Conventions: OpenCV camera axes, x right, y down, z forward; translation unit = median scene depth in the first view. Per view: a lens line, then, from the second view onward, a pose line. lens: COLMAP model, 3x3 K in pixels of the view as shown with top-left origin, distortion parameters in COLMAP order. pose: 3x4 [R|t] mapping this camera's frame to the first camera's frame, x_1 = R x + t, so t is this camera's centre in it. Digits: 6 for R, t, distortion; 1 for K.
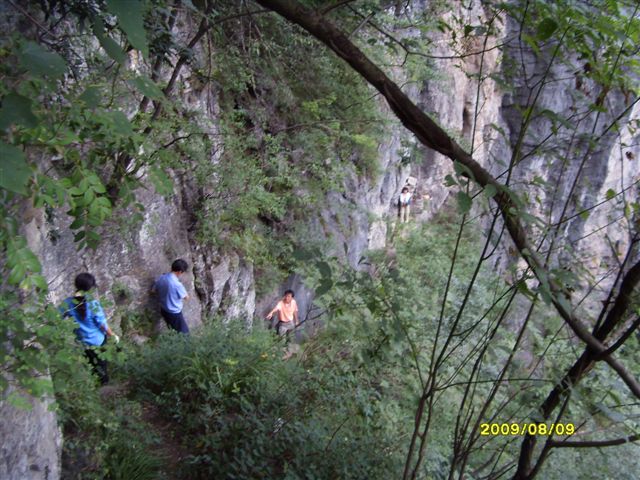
lens RADIAL K [[694.8, 0, 320.0], [0, 694.8, 240.0], [0, 0, 1]] dist [-0.229653, 0.322261]
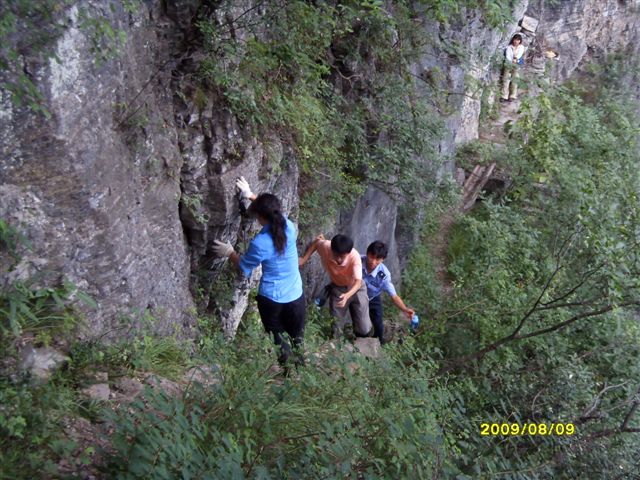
lens RADIAL K [[1021.3, 0, 320.0], [0, 1021.3, 240.0], [0, 0, 1]] dist [-0.115055, 1.108608]
pose [[0.998199, 0.055535, 0.022671, -0.092423], [-0.057777, 0.991740, 0.114516, 0.007672], [-0.016125, -0.115619, 0.993163, 0.327875]]
